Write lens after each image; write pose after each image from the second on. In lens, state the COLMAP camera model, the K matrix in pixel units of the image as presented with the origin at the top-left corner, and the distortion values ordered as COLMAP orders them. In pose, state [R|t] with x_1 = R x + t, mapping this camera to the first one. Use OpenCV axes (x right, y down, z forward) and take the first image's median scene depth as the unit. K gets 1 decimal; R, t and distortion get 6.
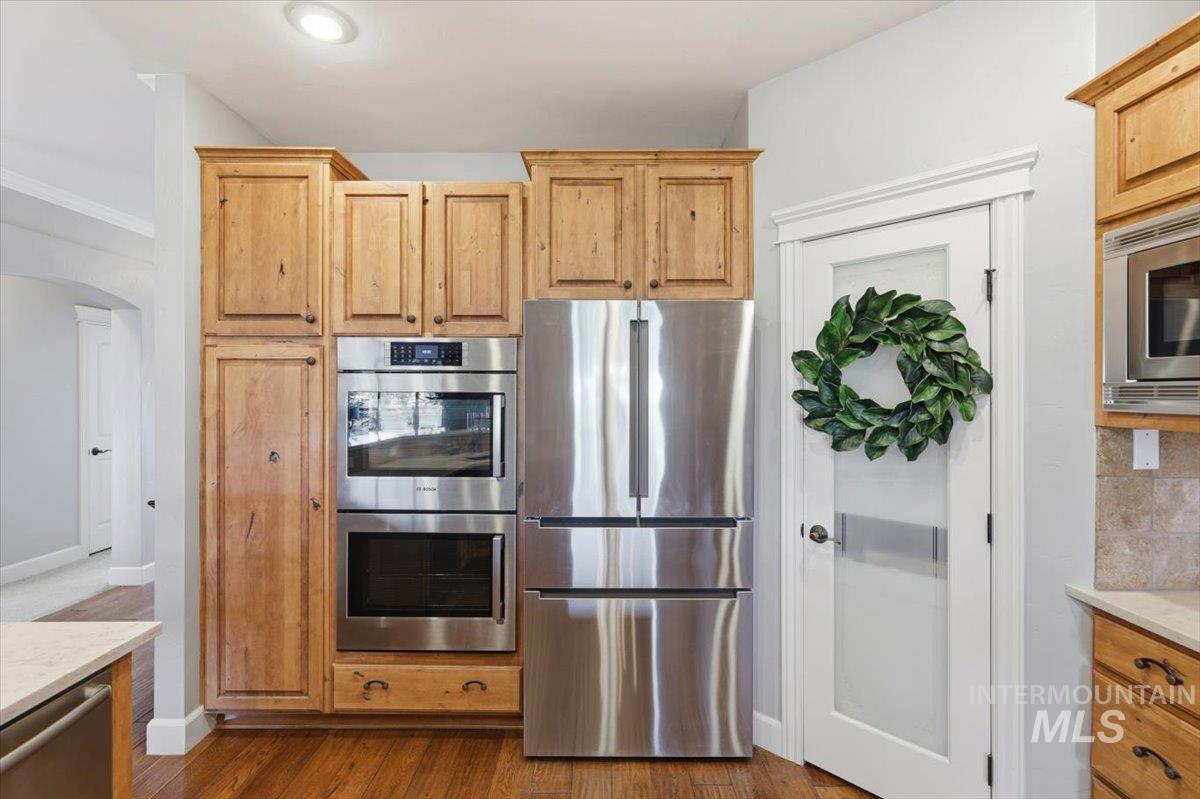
lens RADIAL K [[538.8, 0, 600.3], [0, 538.8, 393.5], [0, 0, 1]] dist [-0.002415, -0.000290]
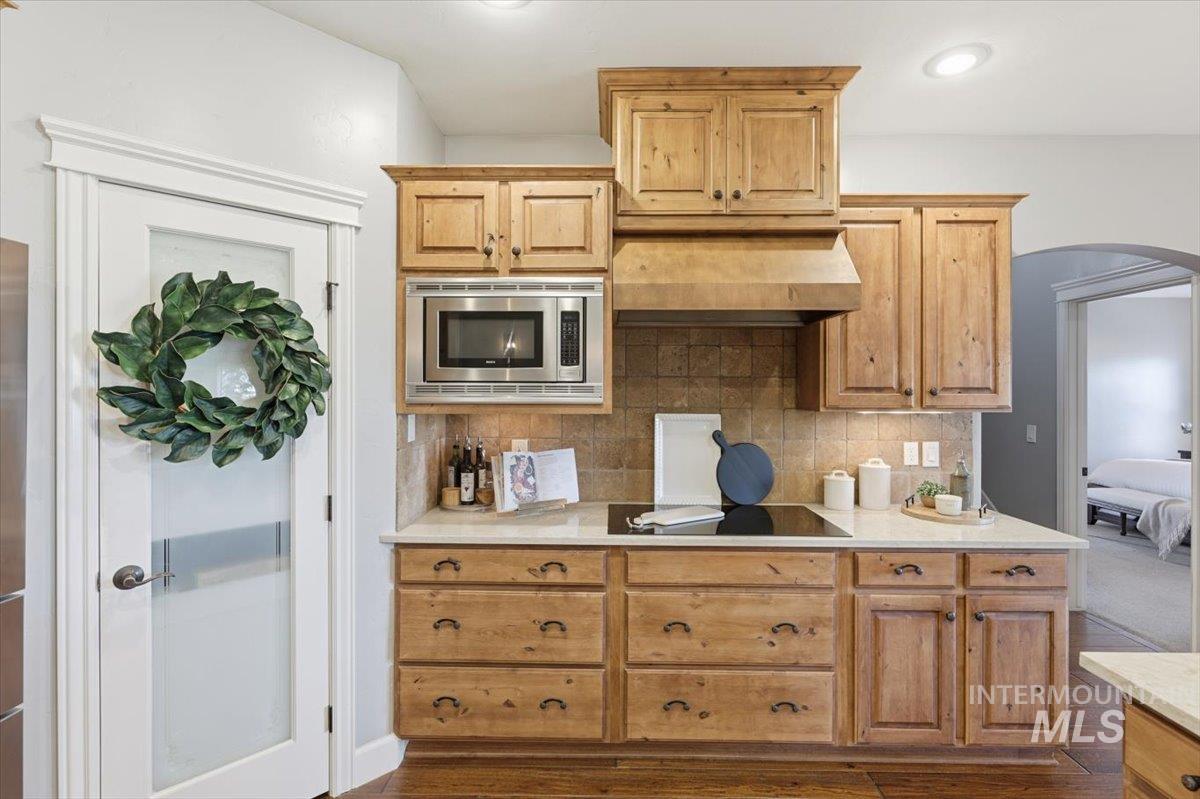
lens RADIAL K [[540.1, 0, 603.4], [0, 540.1, 389.1], [0, 0, 1]] dist [-0.001553, -0.000092]
pose [[0.018757, 0.000842, 0.999824, -0.379779], [0.002614, 0.999996, -0.000891, -0.000711], [-0.999821, 0.002631, 0.018755, 0.361250]]
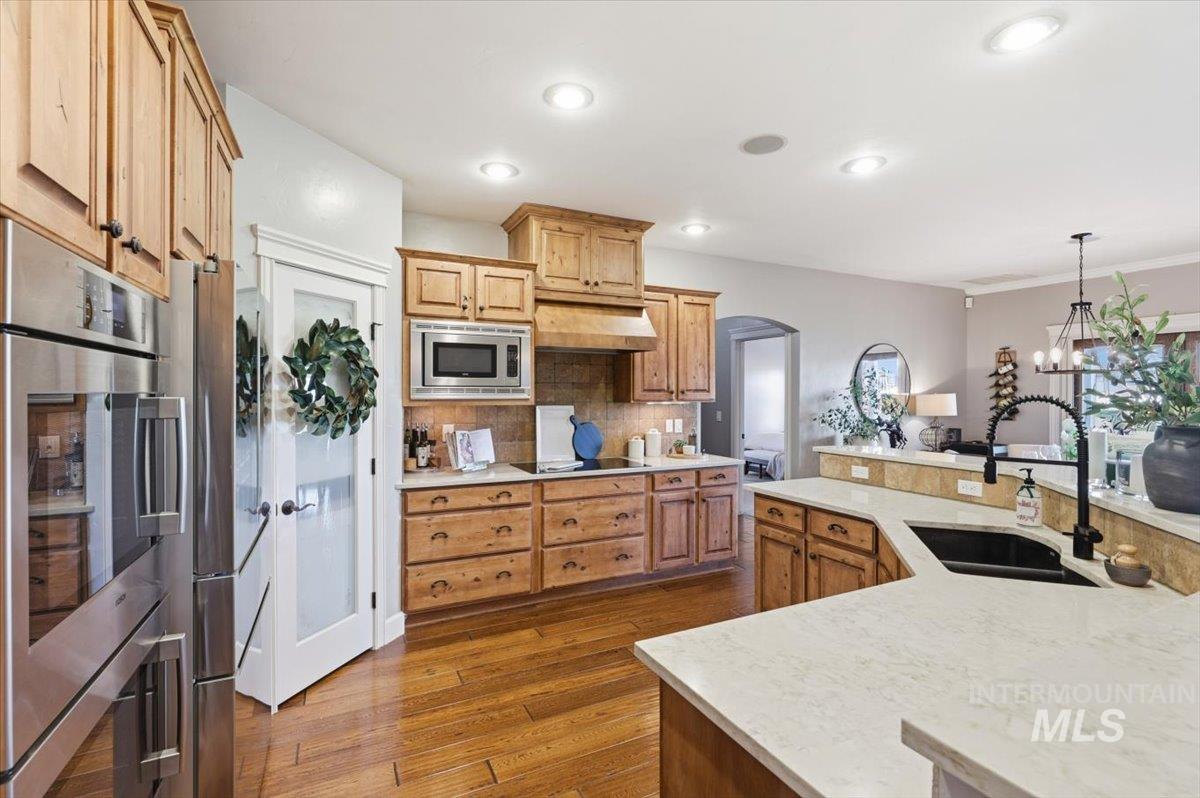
lens RADIAL K [[538.8, 0, 600.3], [0, 538.8, 393.0], [0, 0, 1]] dist [-0.002415, -0.000290]
pose [[-0.437611, -0.005948, 0.899145, -1.122802], [0.002353, 0.999967, 0.007760, -0.007275], [-0.899161, 0.005512, -0.437582, 1.010624]]
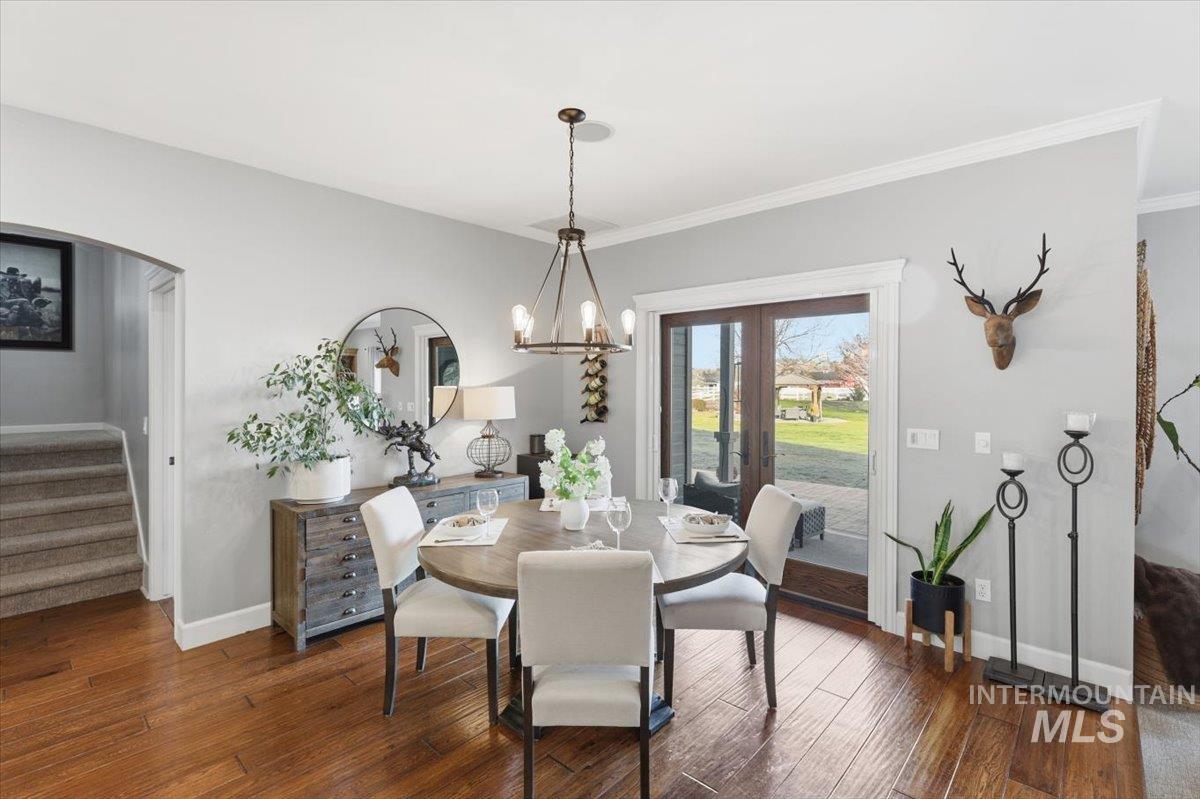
lens RADIAL K [[538.8, 0, 600.3], [0, 538.8, 393.5], [0, 0, 1]] dist [-0.002415, -0.000290]
pose [[-0.729572, -0.013838, 0.683764, -0.917632], [0.001487, 0.999761, 0.021821, 0.006431], [-0.683902, 0.016937, -0.729377, -0.978015]]
